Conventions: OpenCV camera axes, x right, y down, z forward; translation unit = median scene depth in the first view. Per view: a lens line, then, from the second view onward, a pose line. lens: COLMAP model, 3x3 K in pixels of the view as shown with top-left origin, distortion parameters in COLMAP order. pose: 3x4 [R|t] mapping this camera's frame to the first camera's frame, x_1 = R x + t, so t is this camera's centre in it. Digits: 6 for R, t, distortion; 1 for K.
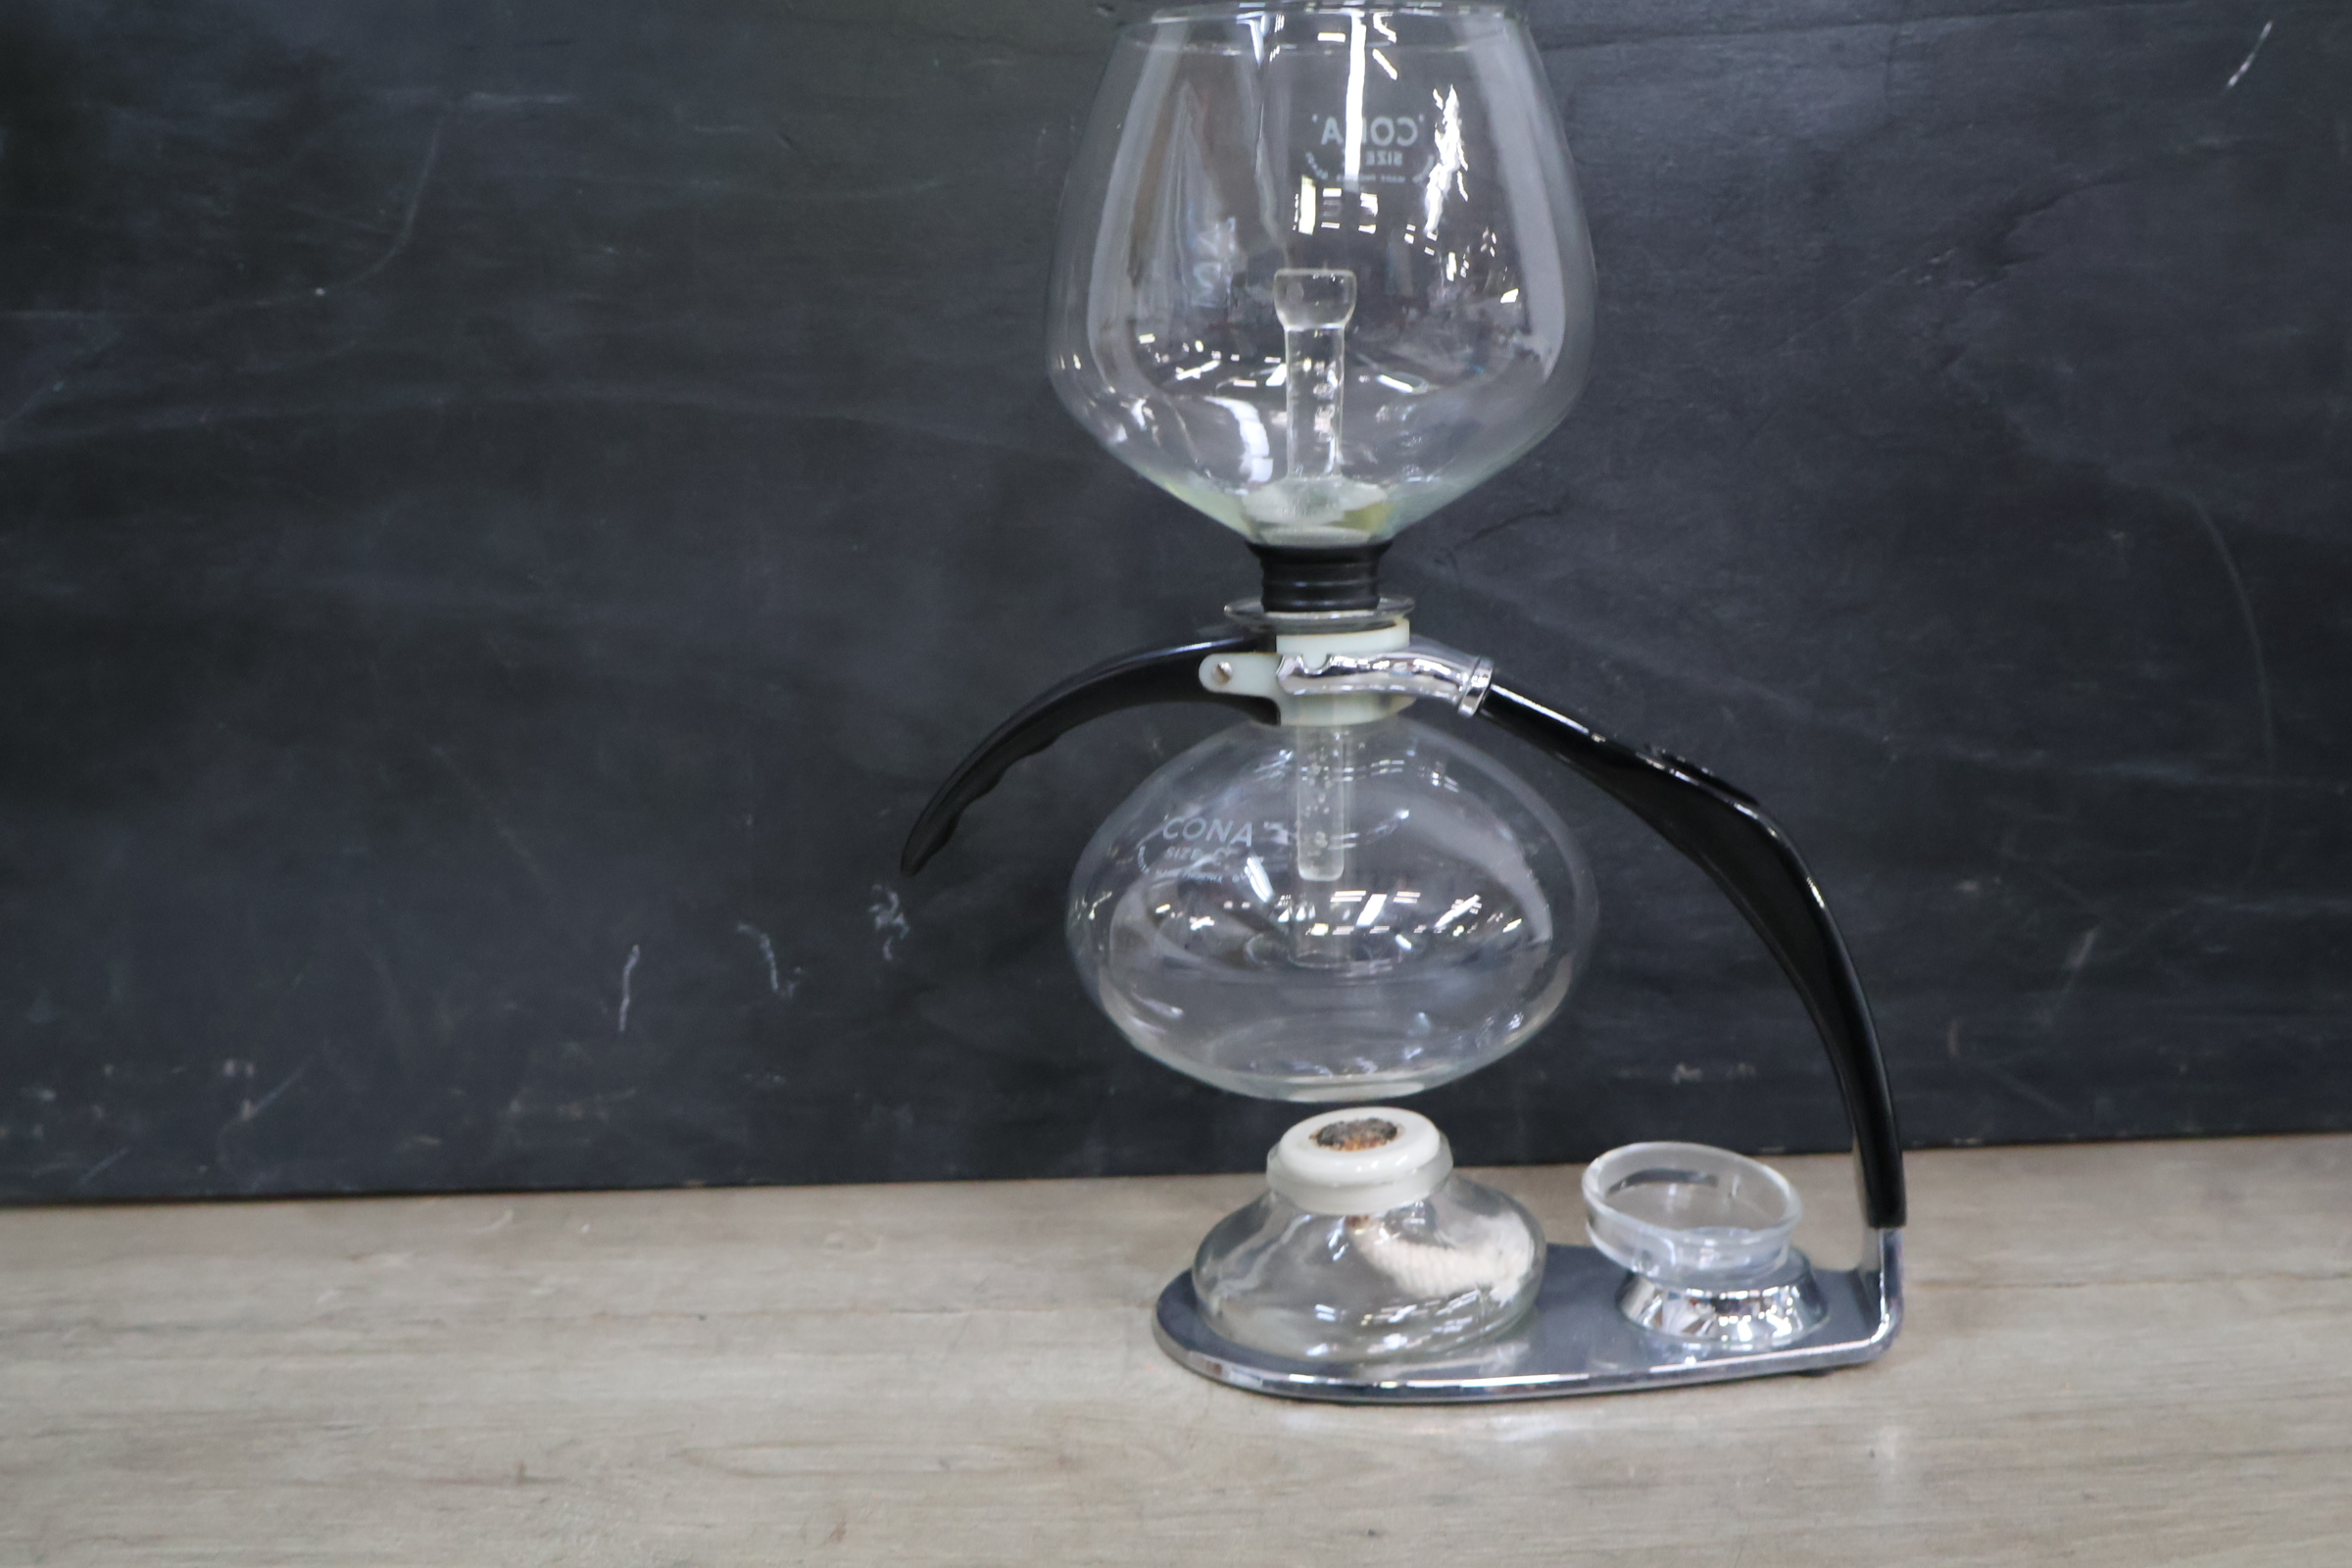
lens RADIAL K [[2731.3, 0, 1176.0], [0, 2731.3, 784.0], [0, 0, 1]] dist [0.004017, 0.035853]
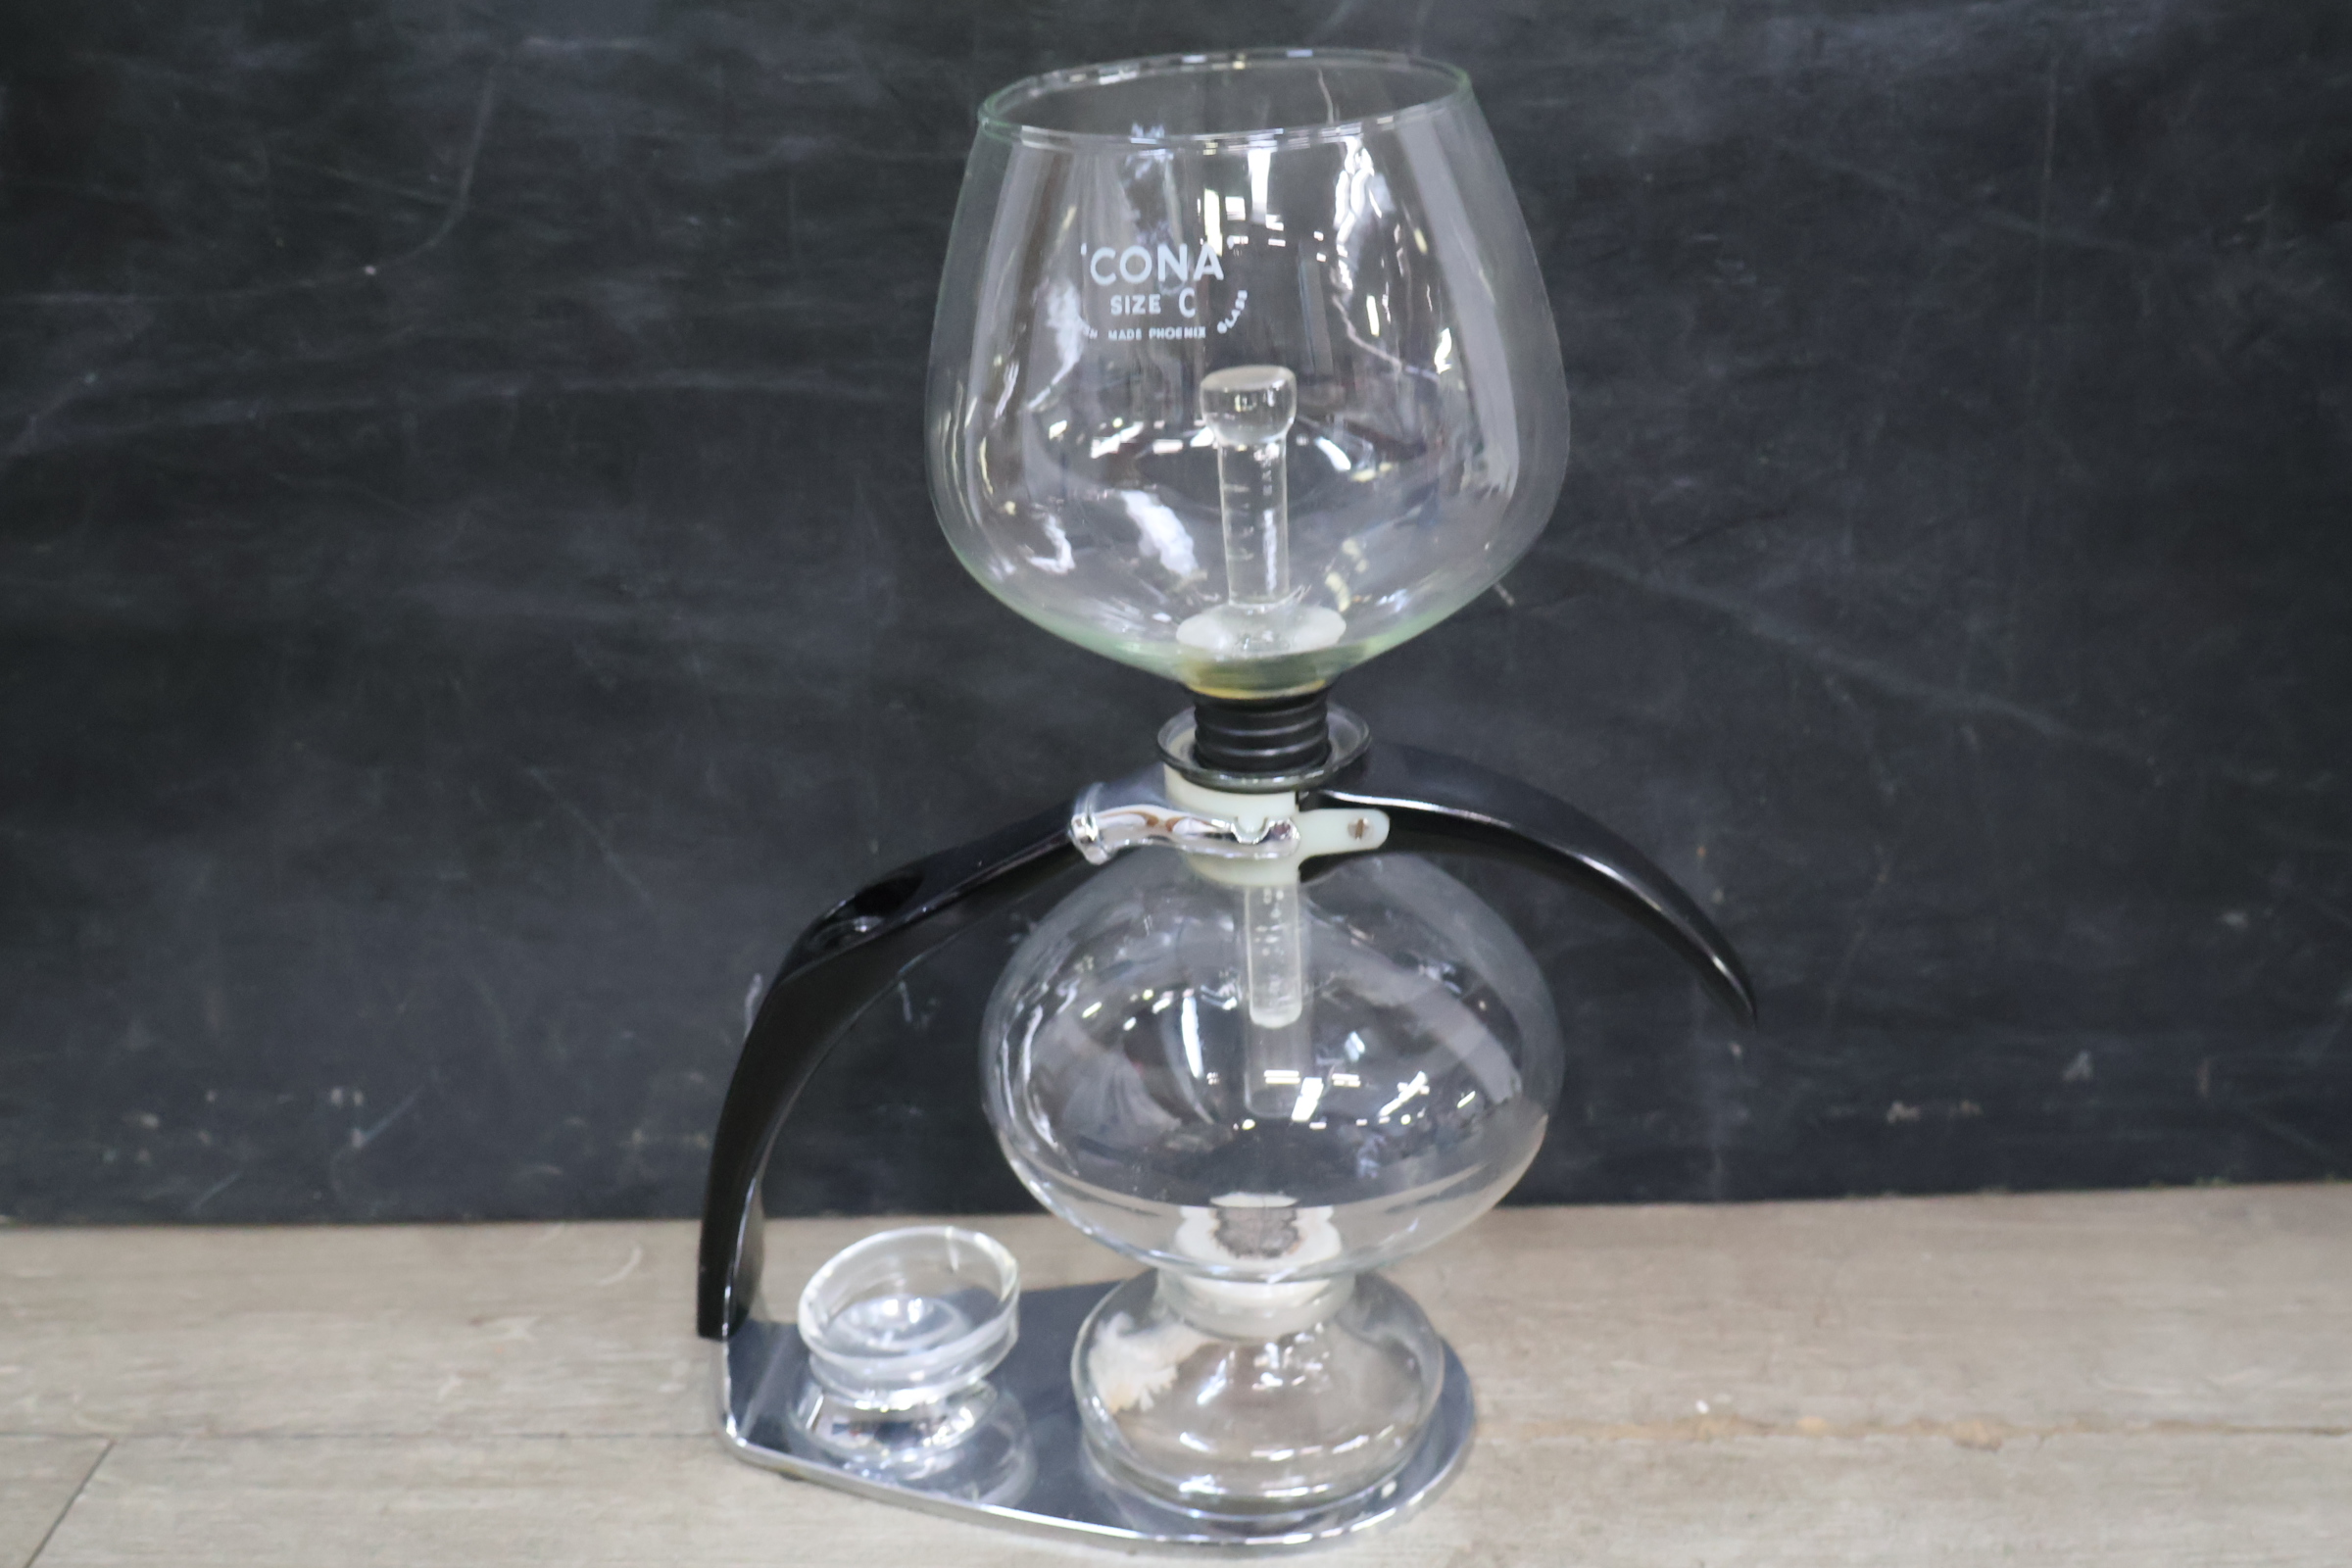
lens RADIAL K [[2731.3, 0, 1176.0], [0, 2731.3, 784.0], [0, 0, 1]] dist [0.004017, 0.035853]
pose [[0.998435, 0.001287, -0.055906, -0.004937], [0.010396, 0.978037, 0.208172, -0.202004], [0.054946, -0.208427, 0.976493, 0.122840]]
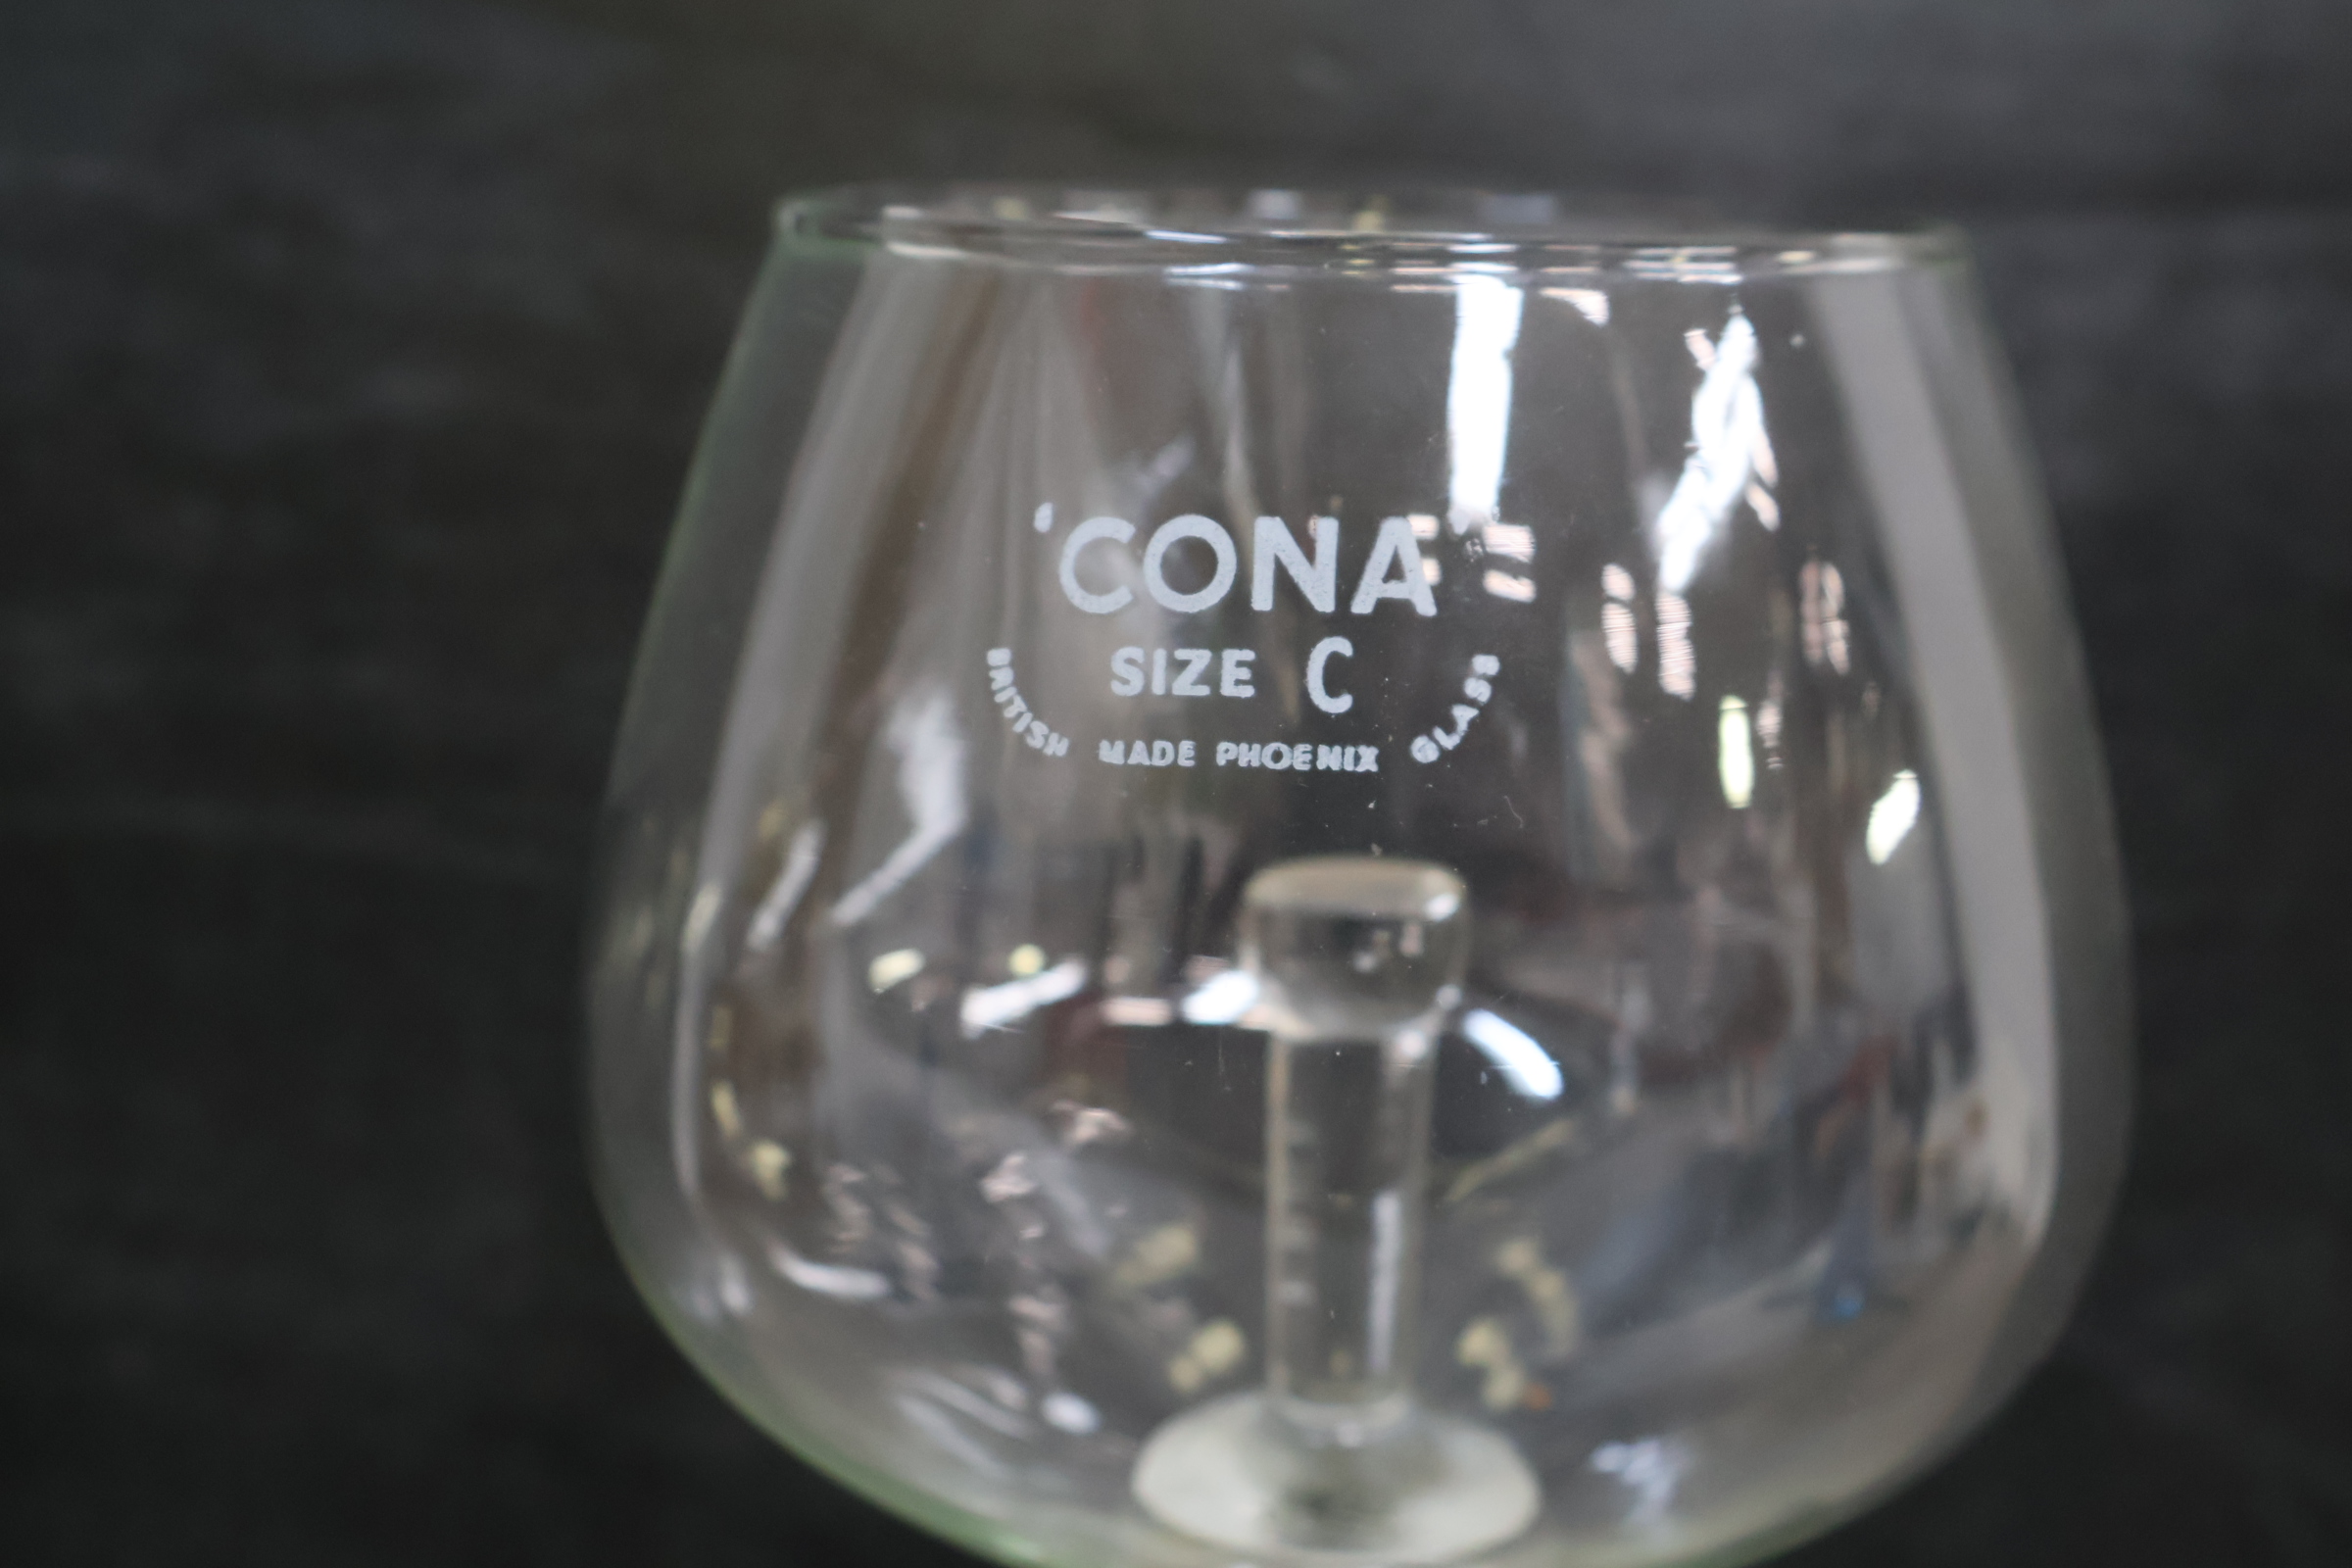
lens RADIAL K [[2667.8, 0, 1334.5], [0, 2667.8, 727.0], [0, 0, 1]] dist [0.003994, 0.006694]
pose [[0.994232, 0.057081, 0.090798, -0.057737], [-0.058018, 0.998286, 0.007713, -0.176619], [-0.090202, -0.012936, 0.995839, 0.544536]]
